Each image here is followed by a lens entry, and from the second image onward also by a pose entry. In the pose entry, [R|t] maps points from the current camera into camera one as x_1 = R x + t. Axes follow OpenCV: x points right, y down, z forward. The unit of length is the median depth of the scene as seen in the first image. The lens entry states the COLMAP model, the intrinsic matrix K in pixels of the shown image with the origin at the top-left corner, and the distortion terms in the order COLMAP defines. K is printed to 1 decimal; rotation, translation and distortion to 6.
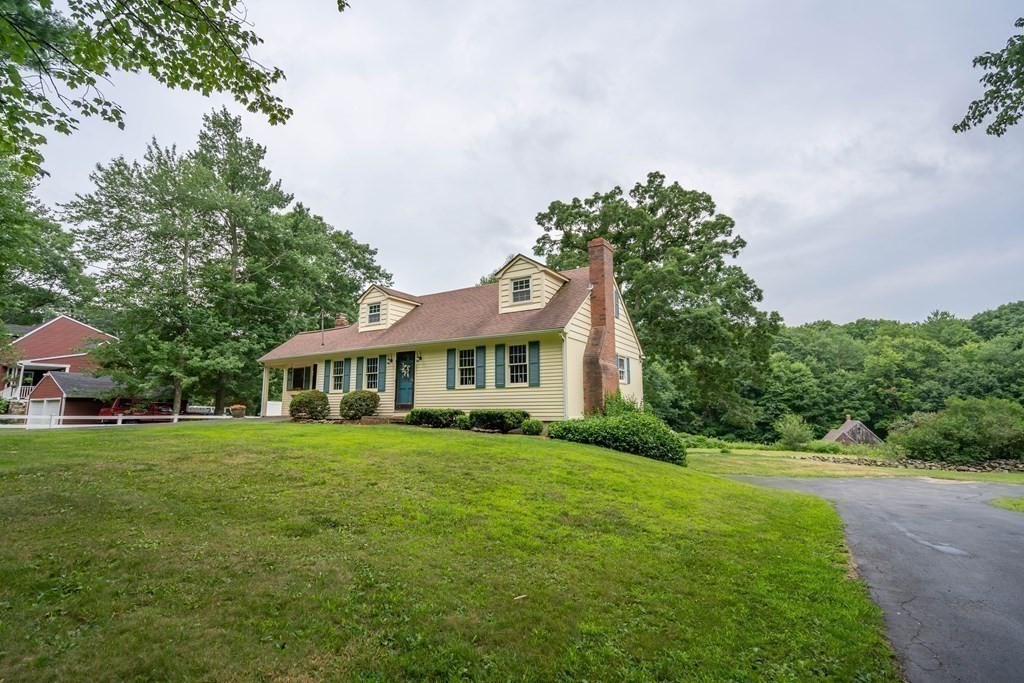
lens RADIAL K [[467.8, 0, 507.5], [0, 467.8, 340.3], [0, 0, 1]] dist [0.004167, 0.000053]
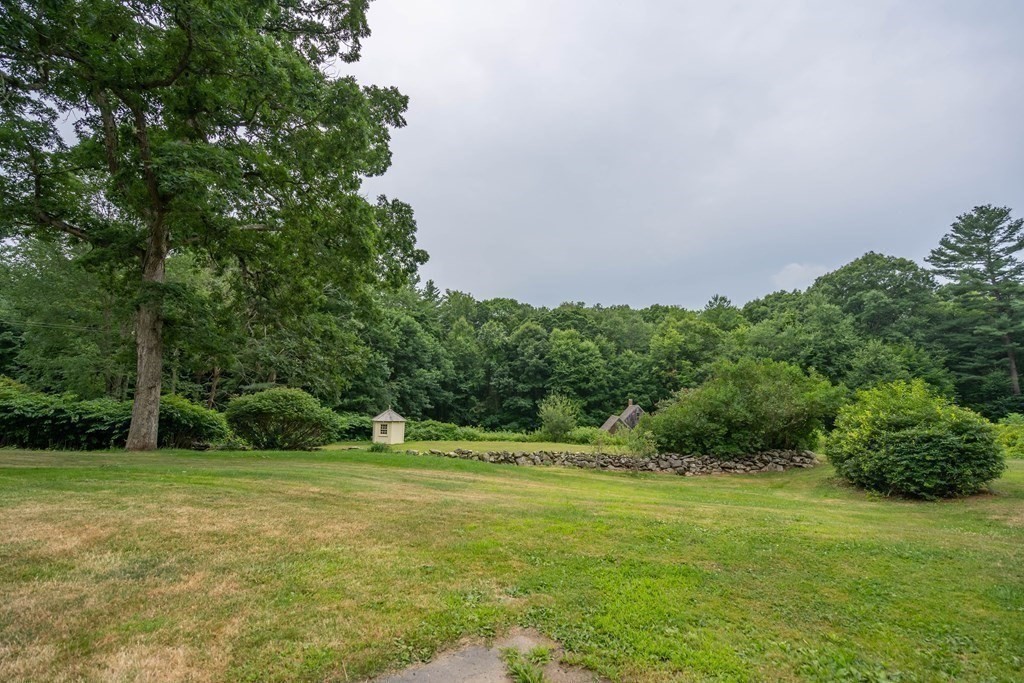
lens RADIAL K [[467.8, 0, 507.5], [0, 467.8, 340.3], [0, 0, 1]] dist [0.004167, 0.000053]
pose [[0.948976, 0.044504, 0.312193, 0.213081], [-0.049260, 0.998759, 0.007362, 0.050132], [-0.311478, -0.022365, 0.949990, 0.219988]]
